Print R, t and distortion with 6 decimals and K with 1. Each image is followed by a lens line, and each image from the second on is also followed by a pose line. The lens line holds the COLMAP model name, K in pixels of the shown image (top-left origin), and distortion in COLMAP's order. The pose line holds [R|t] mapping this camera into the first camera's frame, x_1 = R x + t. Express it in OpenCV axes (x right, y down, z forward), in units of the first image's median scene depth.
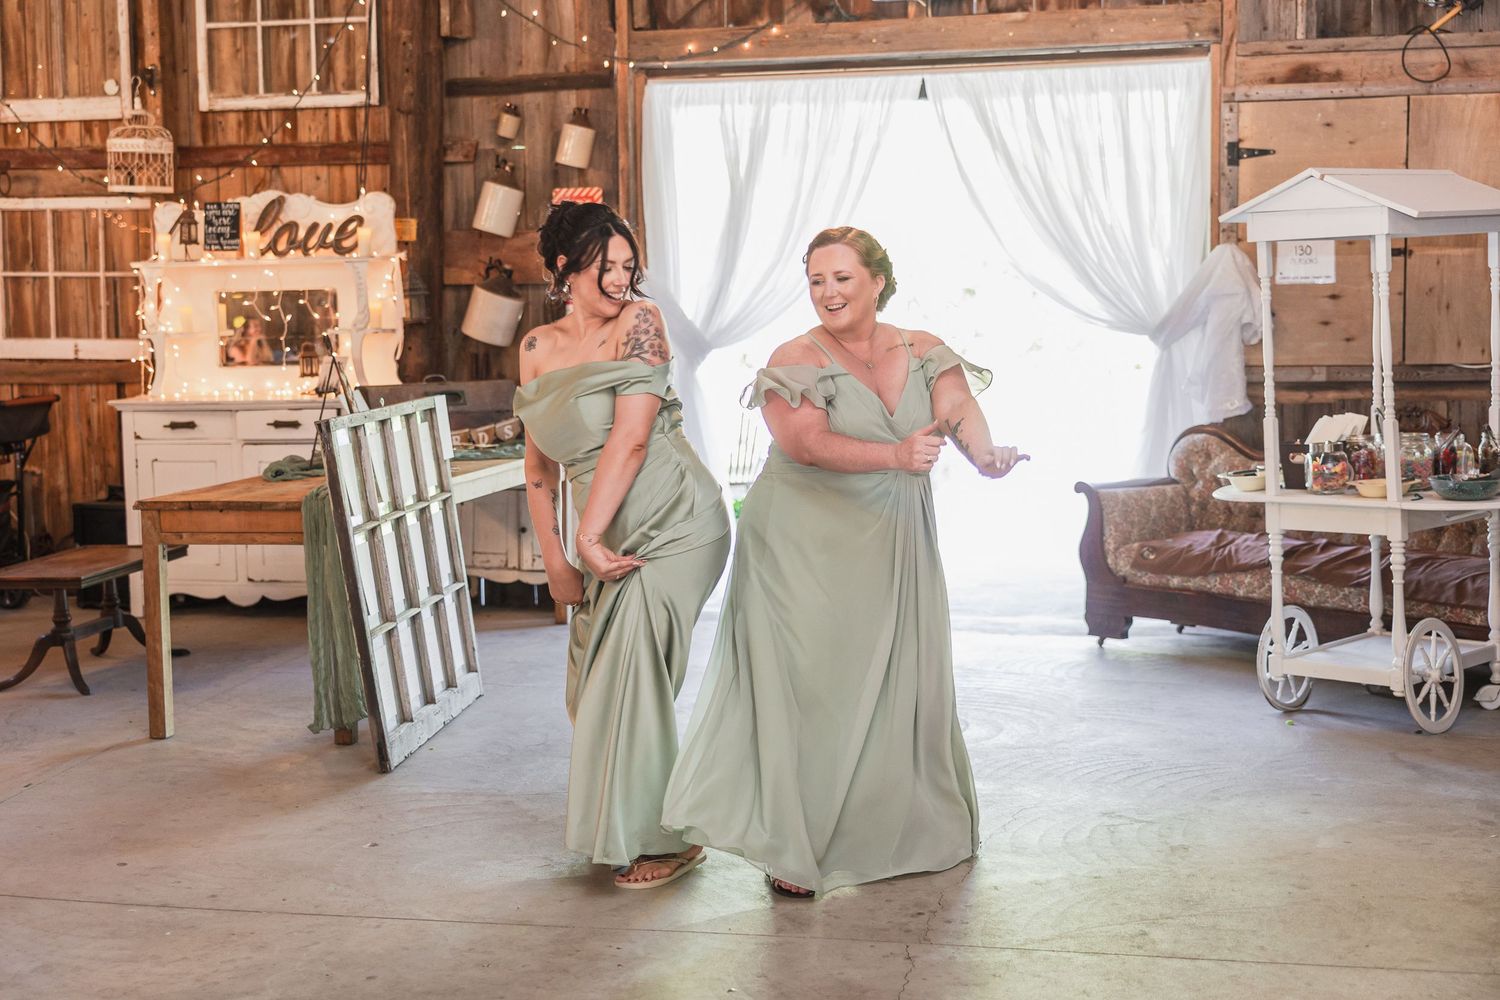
lens RADIAL K [[2039.2, 0, 648.1], [0, 2039.2, 477.3], [0, 0, 1]] dist [-0.001112, 0.007518]
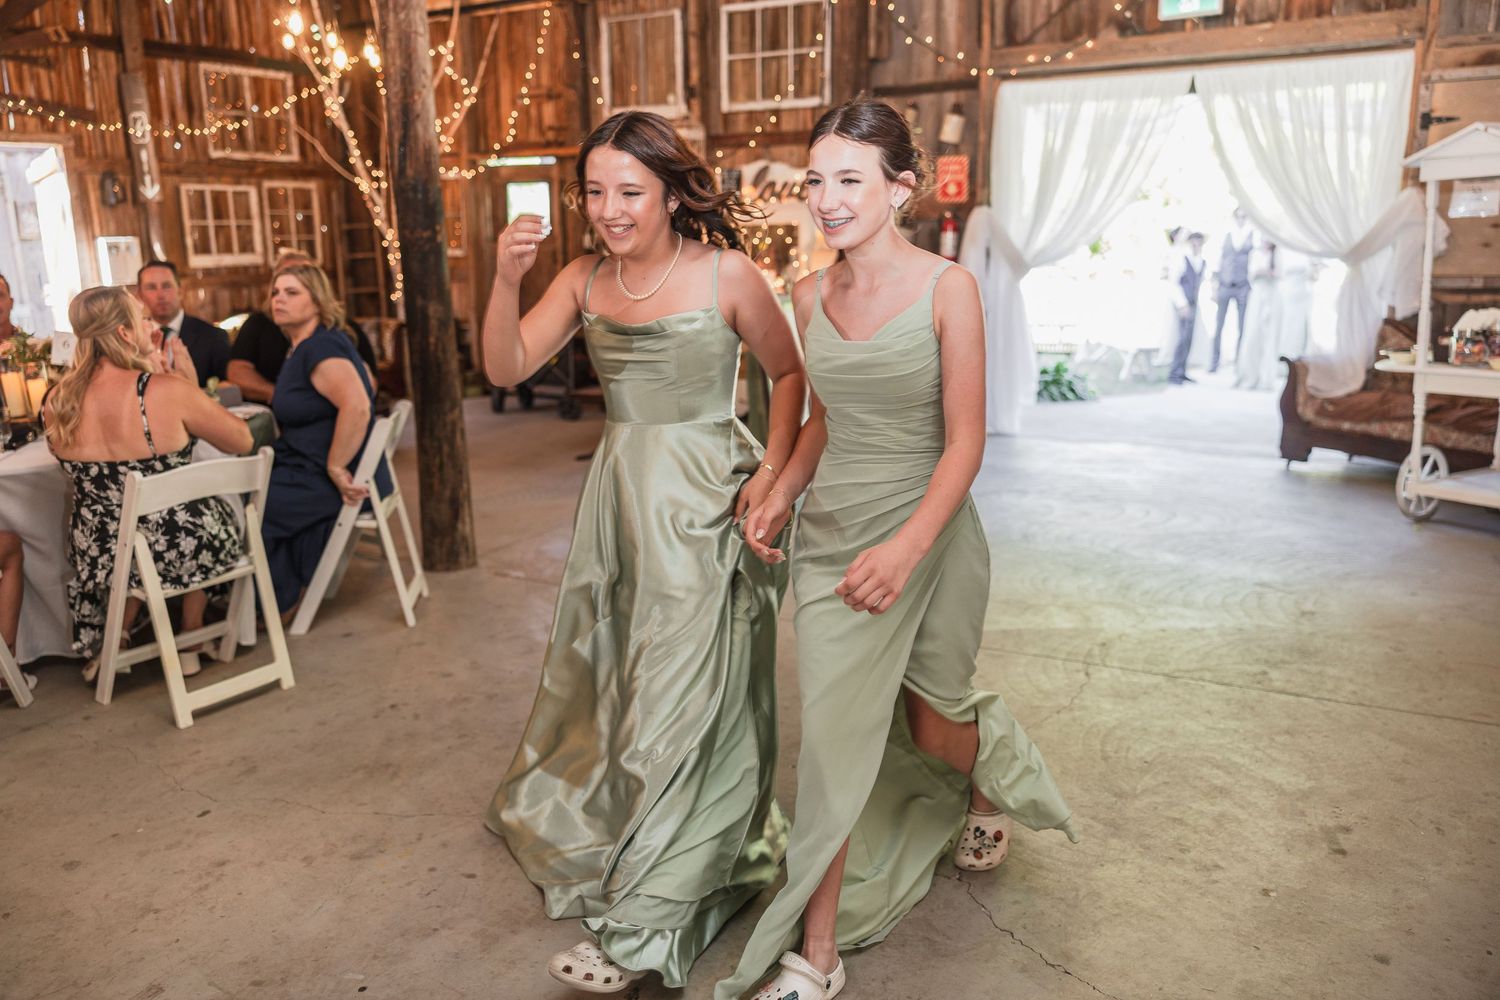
lens RADIAL K [[1166.1, 0, 723.1], [0, 1166.1, 495.7], [0, 0, 1]] dist [0.005242, 0.005012]
pose [[0.964479, 0.059351, -0.257407, 0.043744], [-0.026118, 0.991084, 0.130655, 0.003114], [0.262867, -0.119291, 0.957429, 0.074898]]
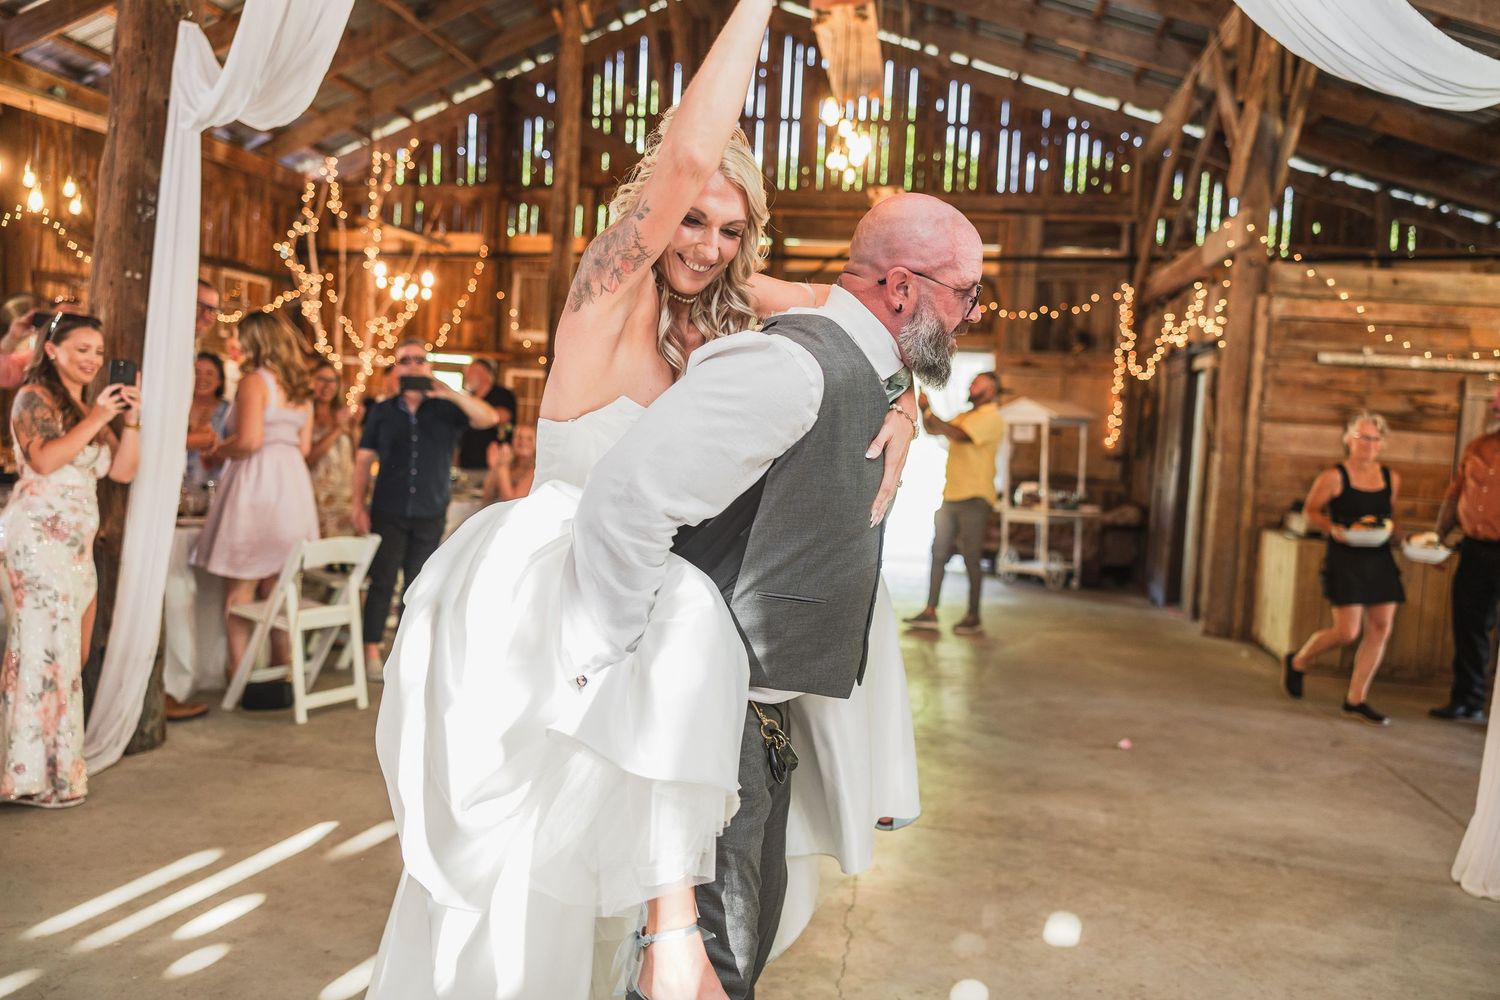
lens RADIAL K [[1266.4, 0, 756.4], [0, 1266.4, 501.1], [0, 0, 1]] dist [0.006517, -0.000942]
pose [[0.993662, 0.070400, 0.087638, -0.164422], [-0.065961, 0.996437, -0.052567, 0.092492], [-0.091026, 0.046453, 0.994764, -0.611959]]
